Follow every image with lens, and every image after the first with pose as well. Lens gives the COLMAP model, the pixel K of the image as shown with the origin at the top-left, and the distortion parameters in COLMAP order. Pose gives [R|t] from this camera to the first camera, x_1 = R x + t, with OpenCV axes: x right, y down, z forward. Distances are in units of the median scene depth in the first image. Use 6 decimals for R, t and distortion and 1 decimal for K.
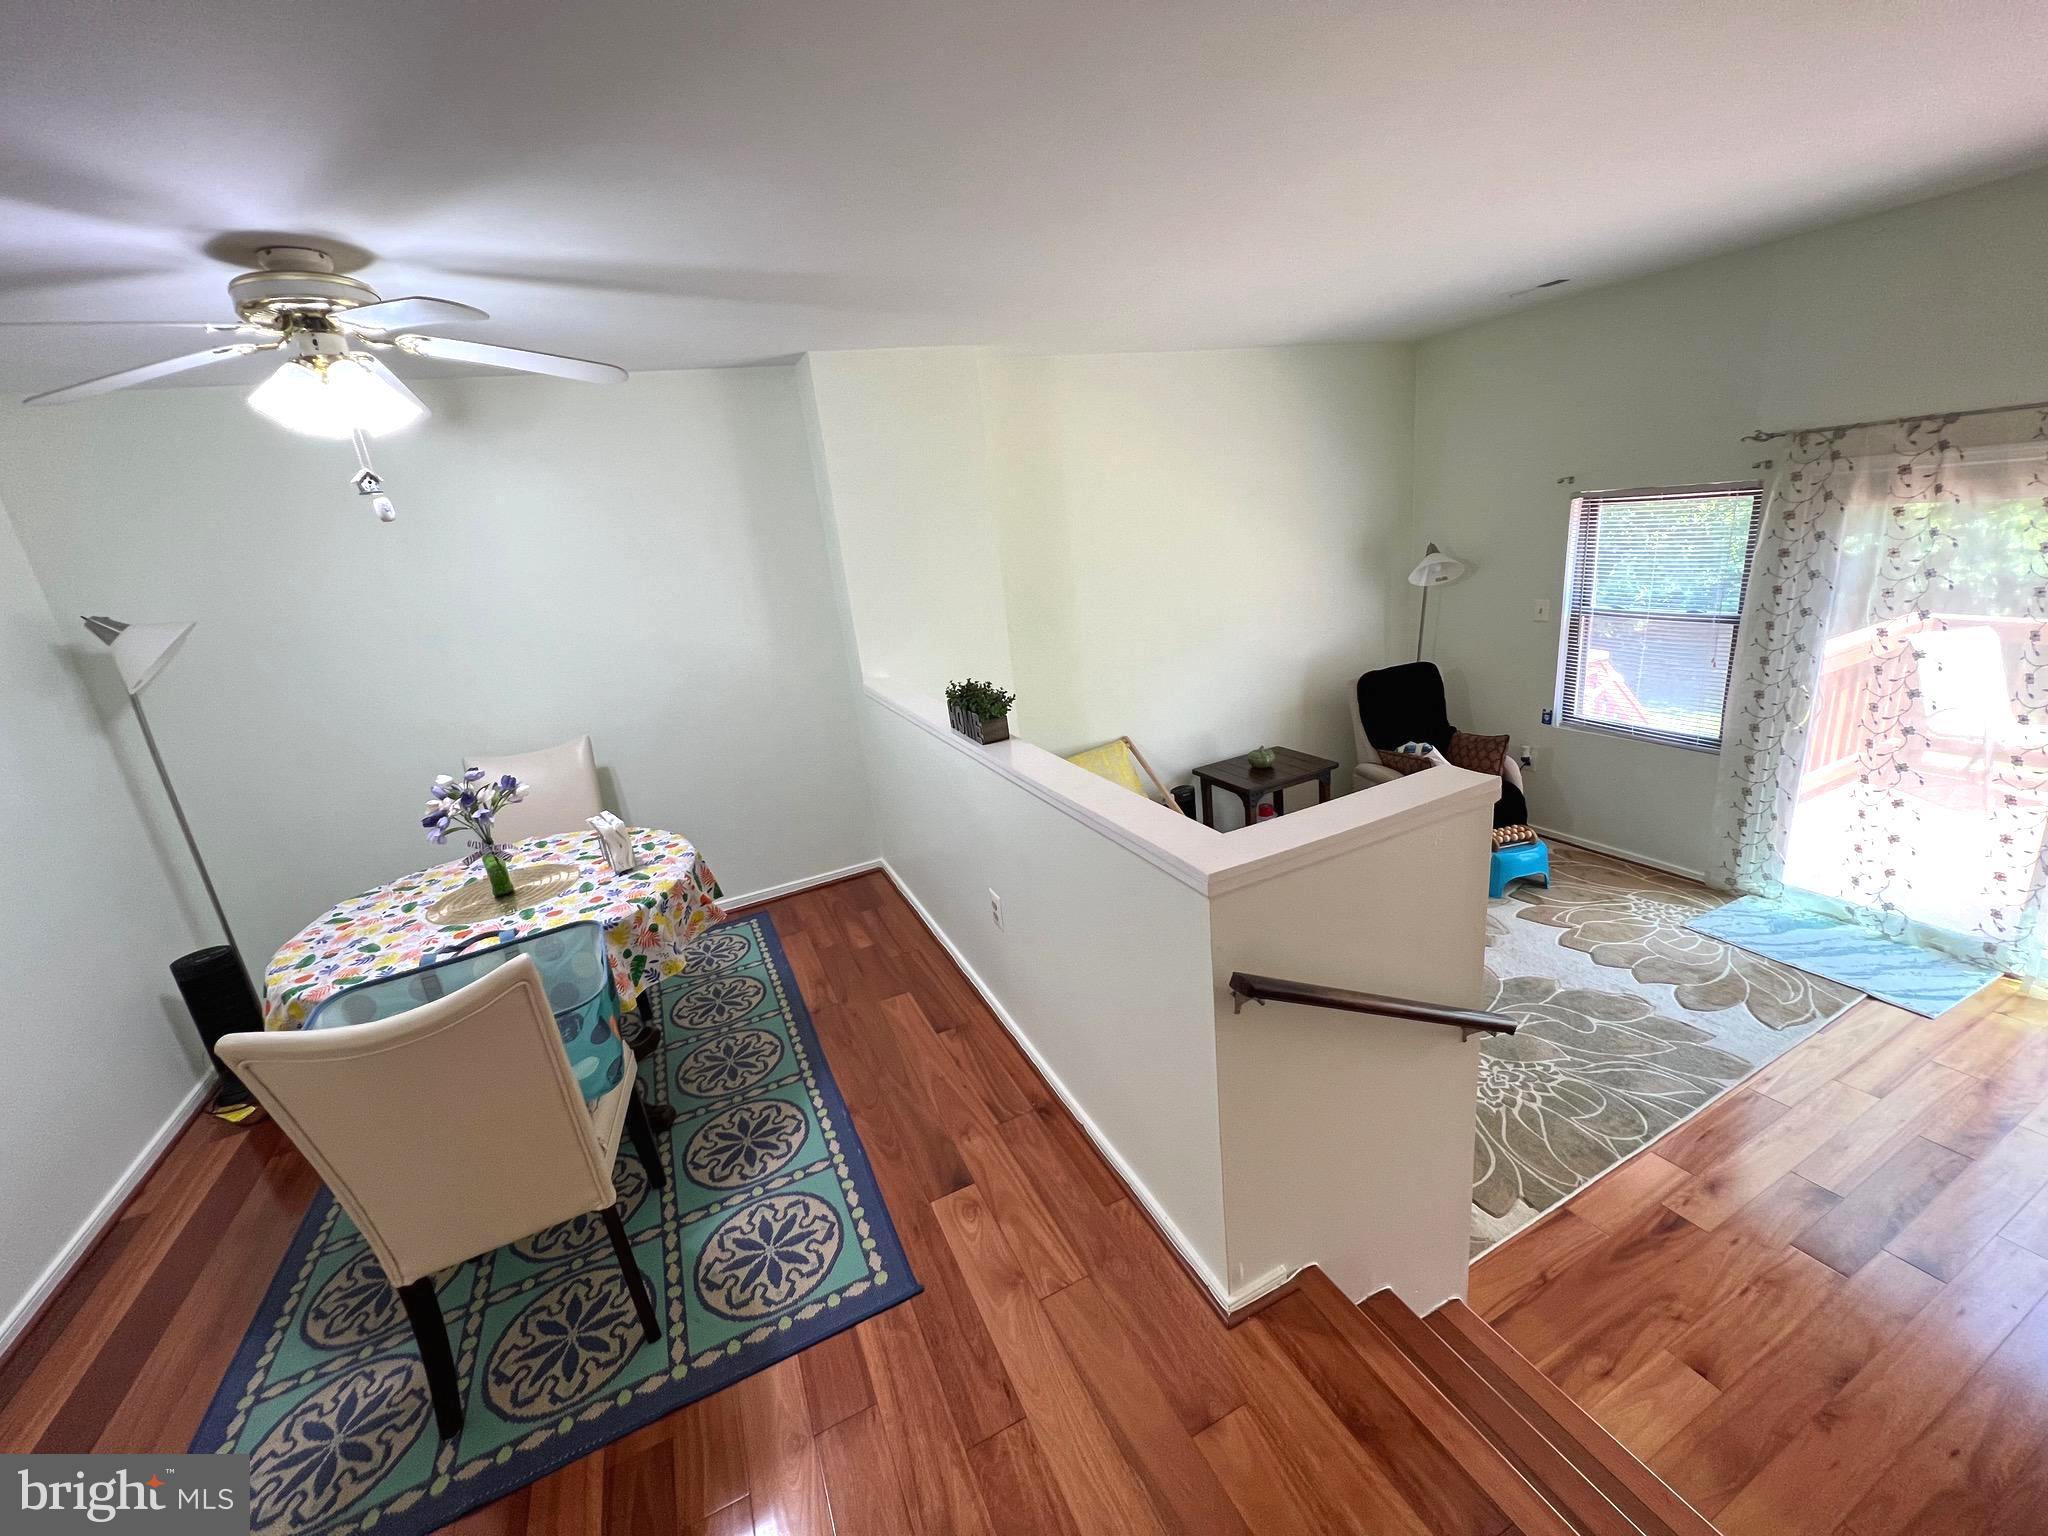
lens RADIAL K [[823.1, 0, 1018.0], [0, 823.1, 766.1], [0, 0, 1]] dist [-0.003762, 0.000483]
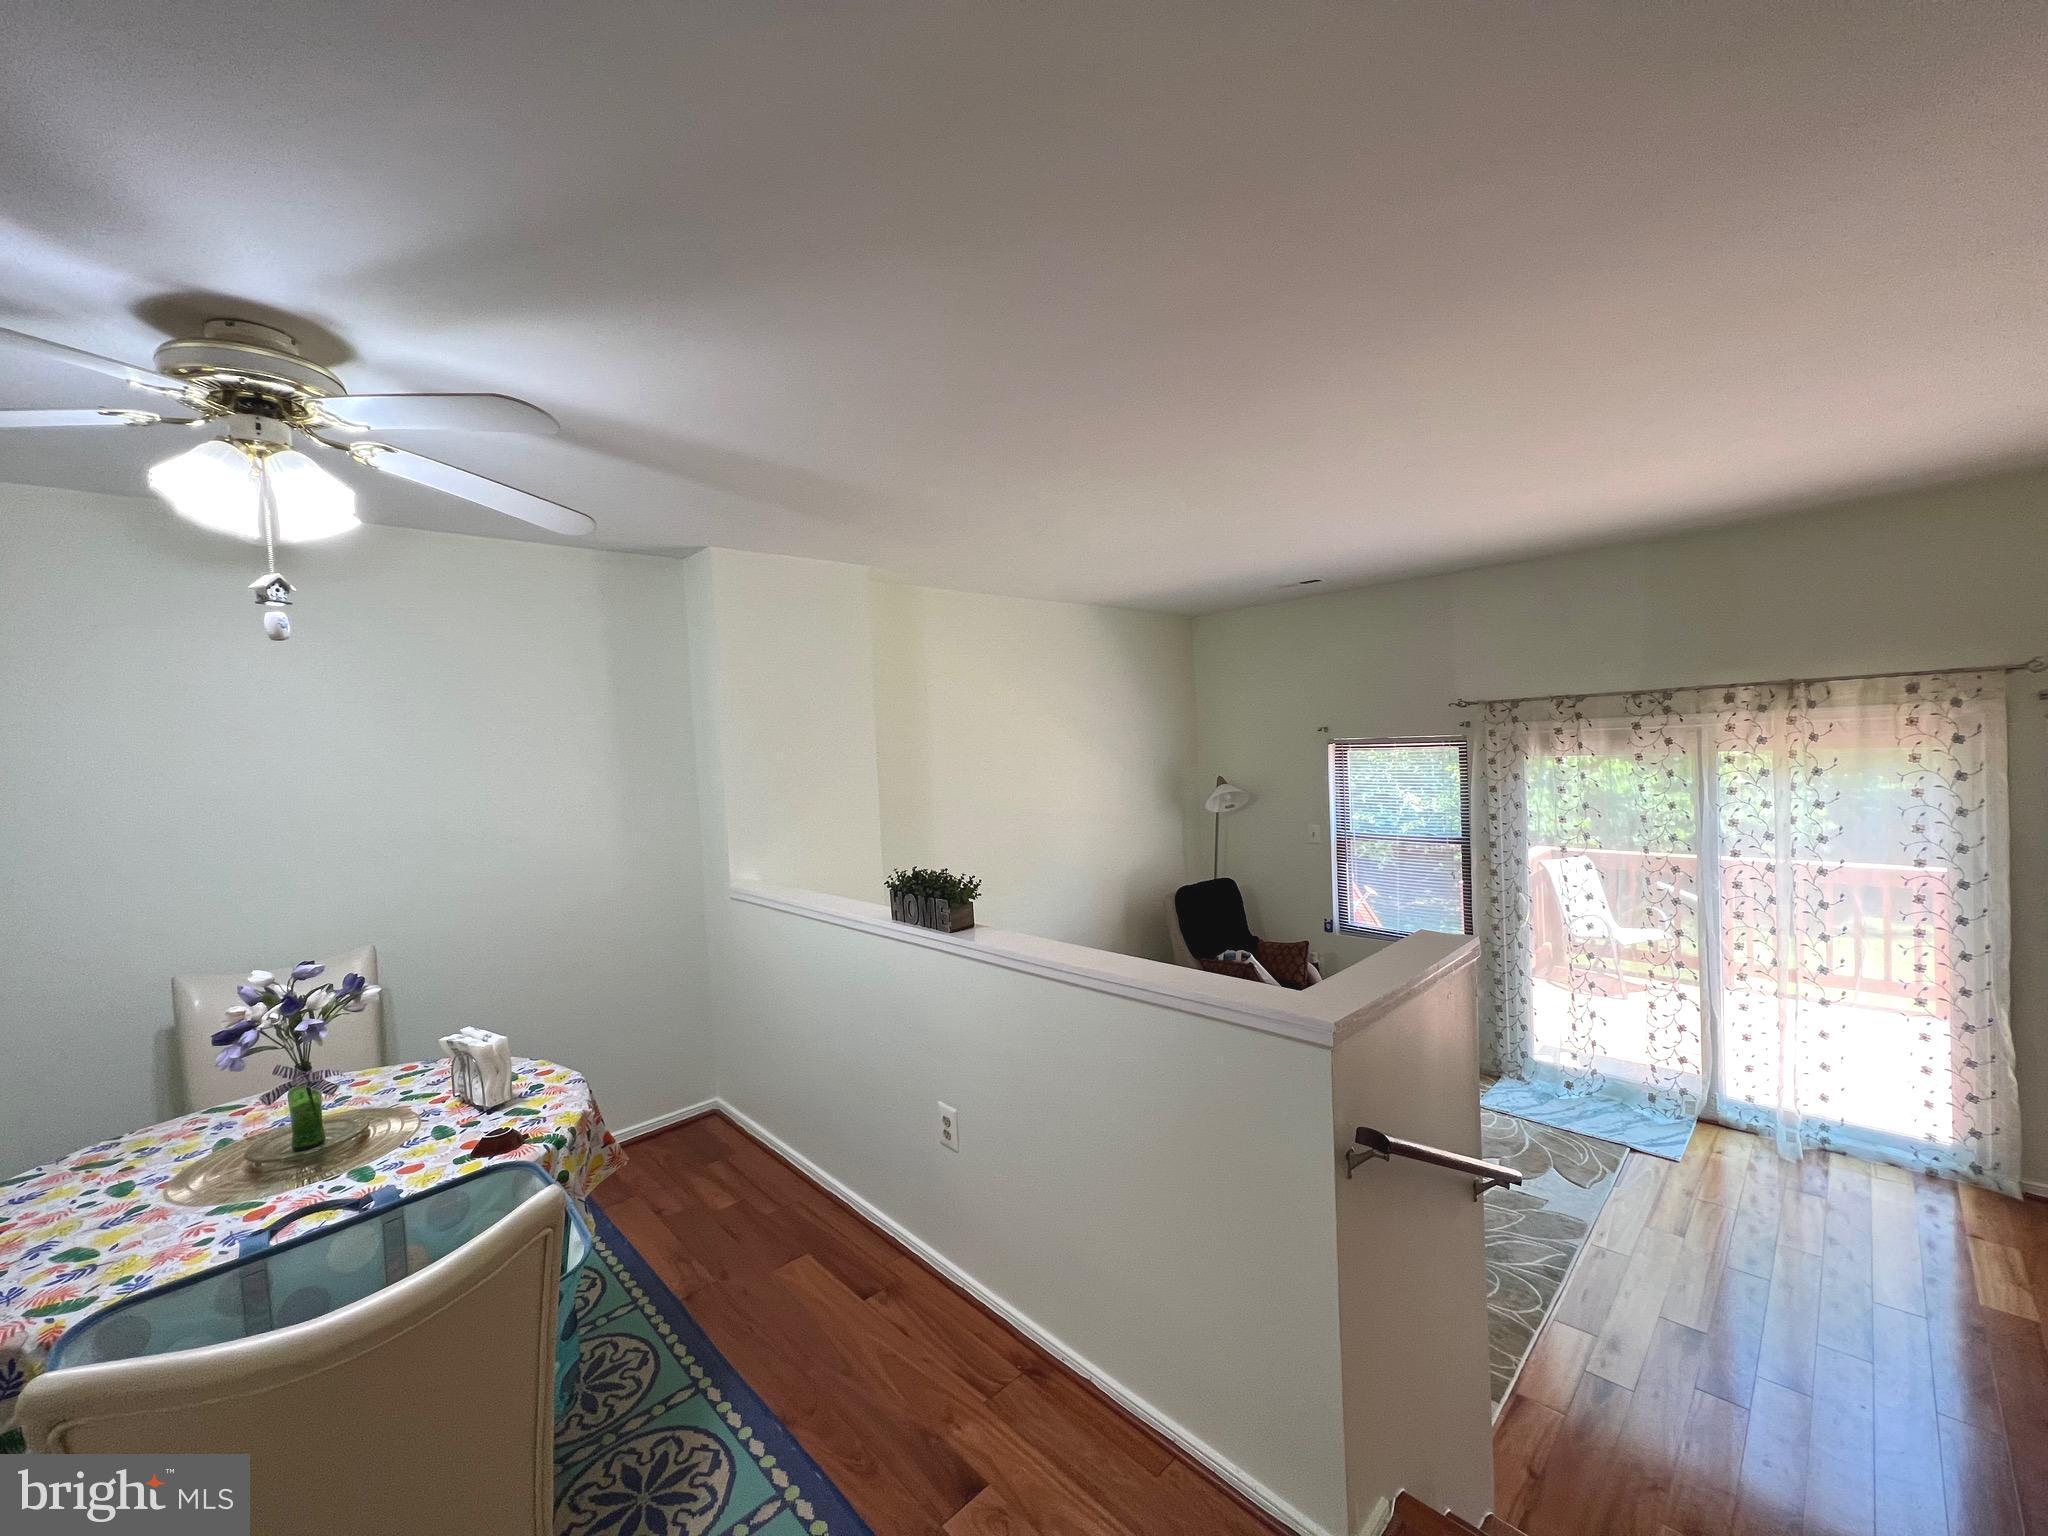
lens RADIAL K [[822.0, 0, 1021.6], [0, 822.0, 765.0], [0, 0, 1]] dist [-0.000751, 0.000576]
pose [[0.945352, 0.054887, 0.321399, -0.256908], [0.038986, 0.959629, -0.278555, 0.050681], [-0.323713, 0.275863, 0.905047, 0.064066]]
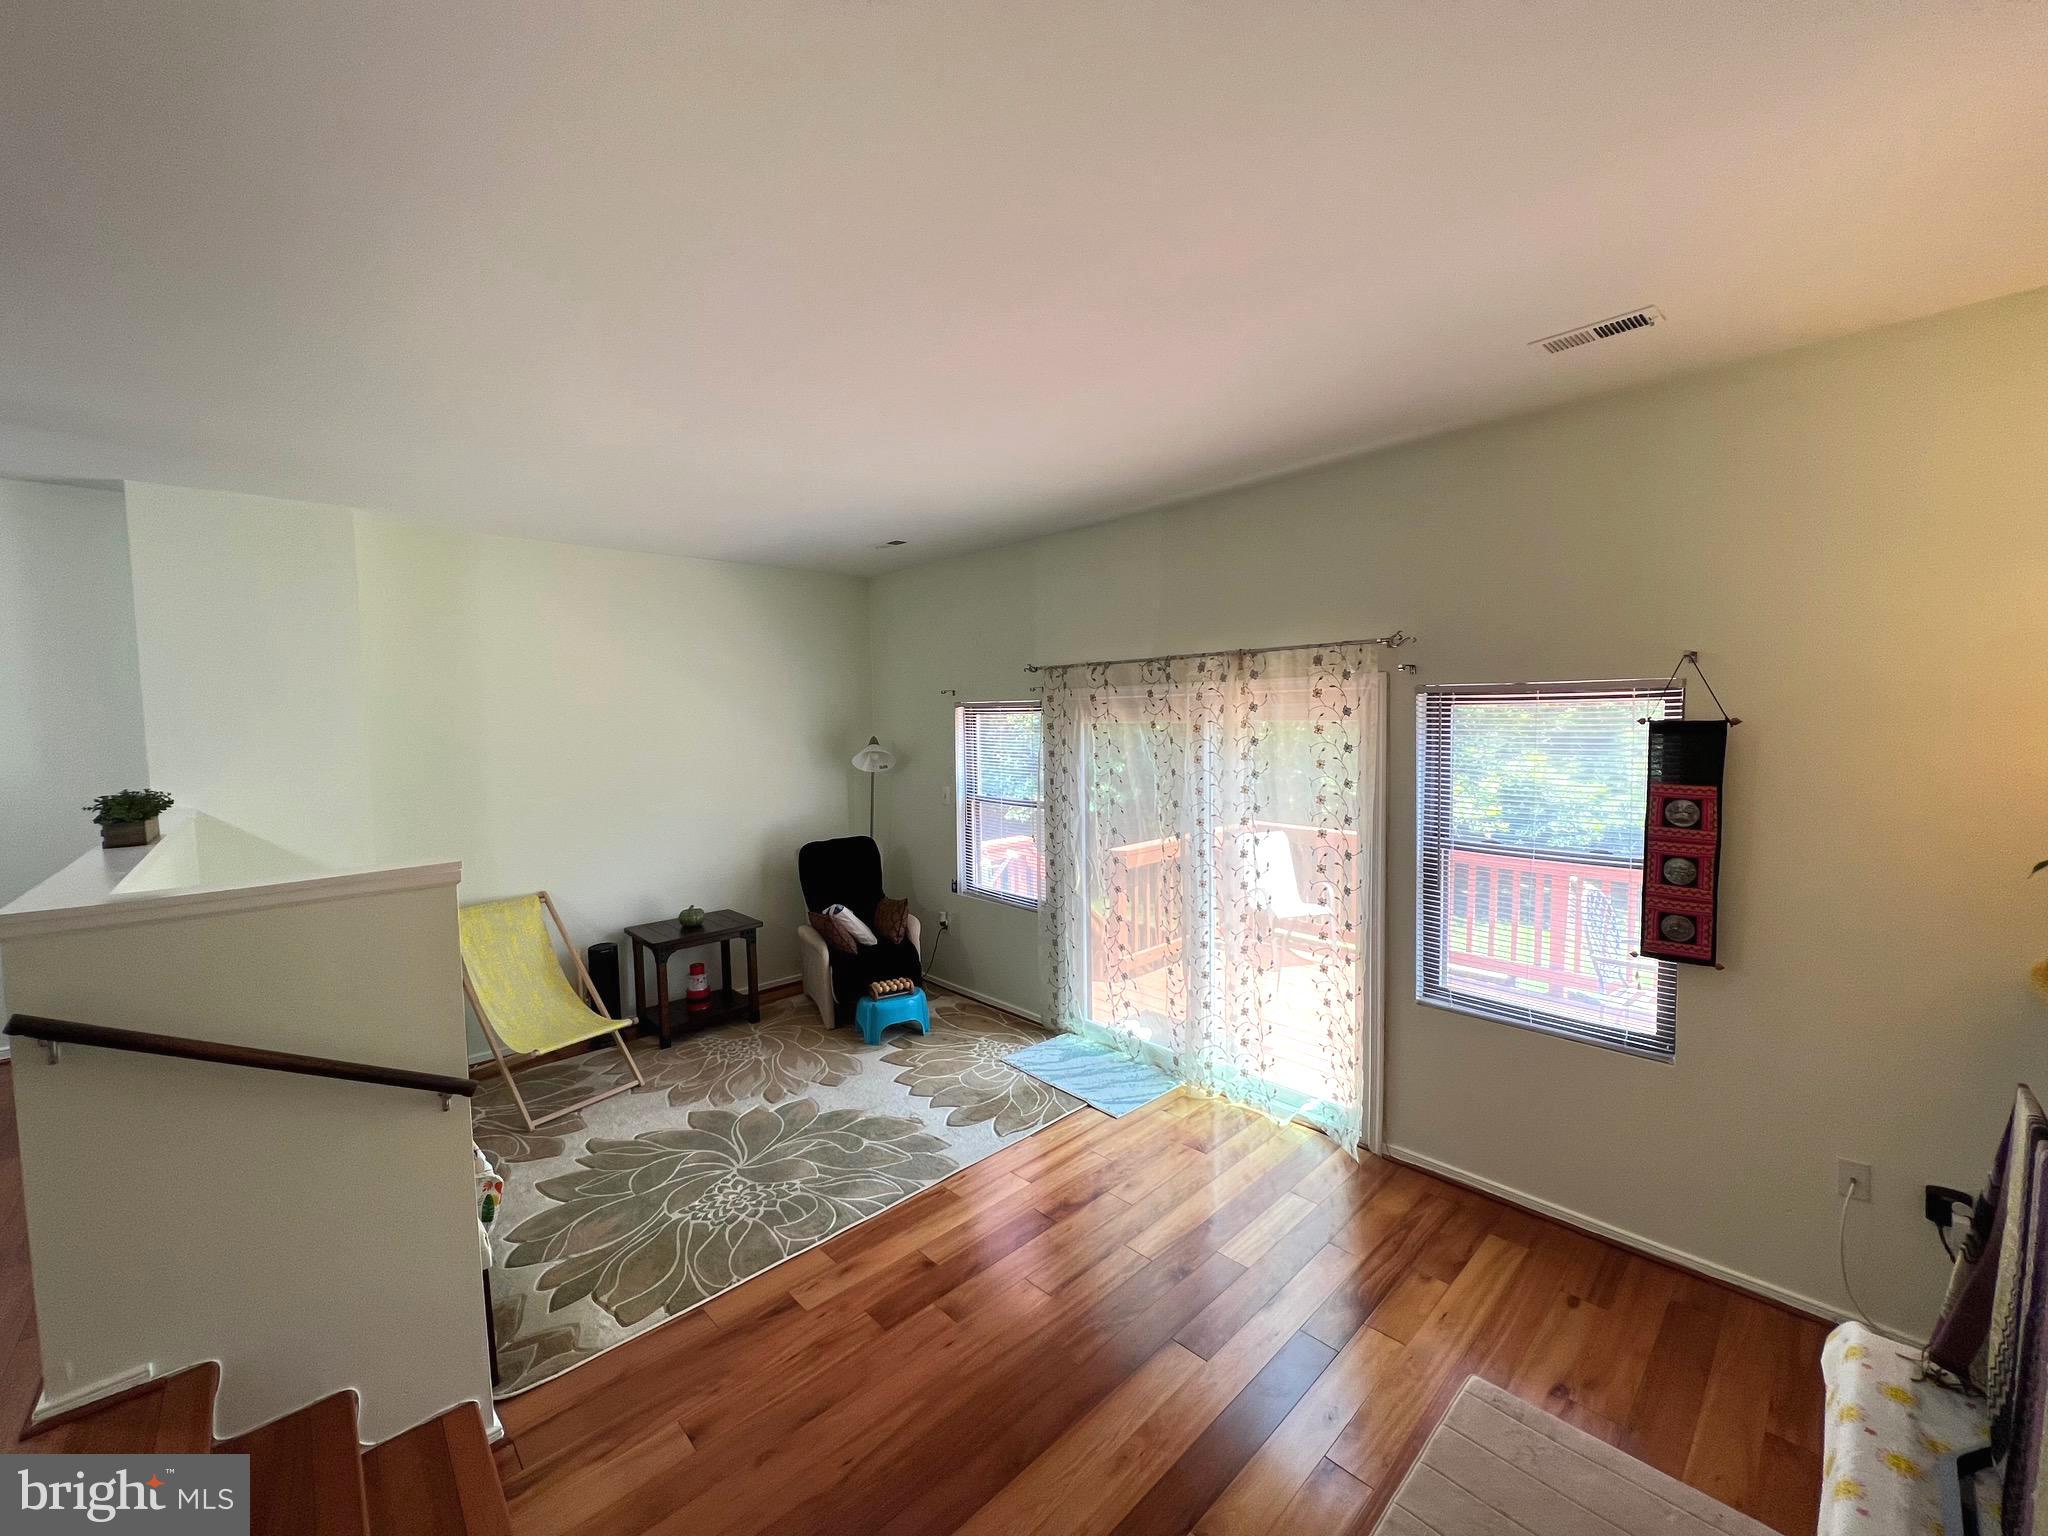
lens RADIAL K [[823.1, 0, 1018.0], [0, 823.1, 766.1], [0, 0, 1]] dist [-0.003762, 0.000483]
pose [[0.946897, 0.078446, 0.311820, 0.625064], [0.000711, 0.969269, -0.246003, 0.111737], [-0.321536, 0.233161, 0.917742, -0.254432]]
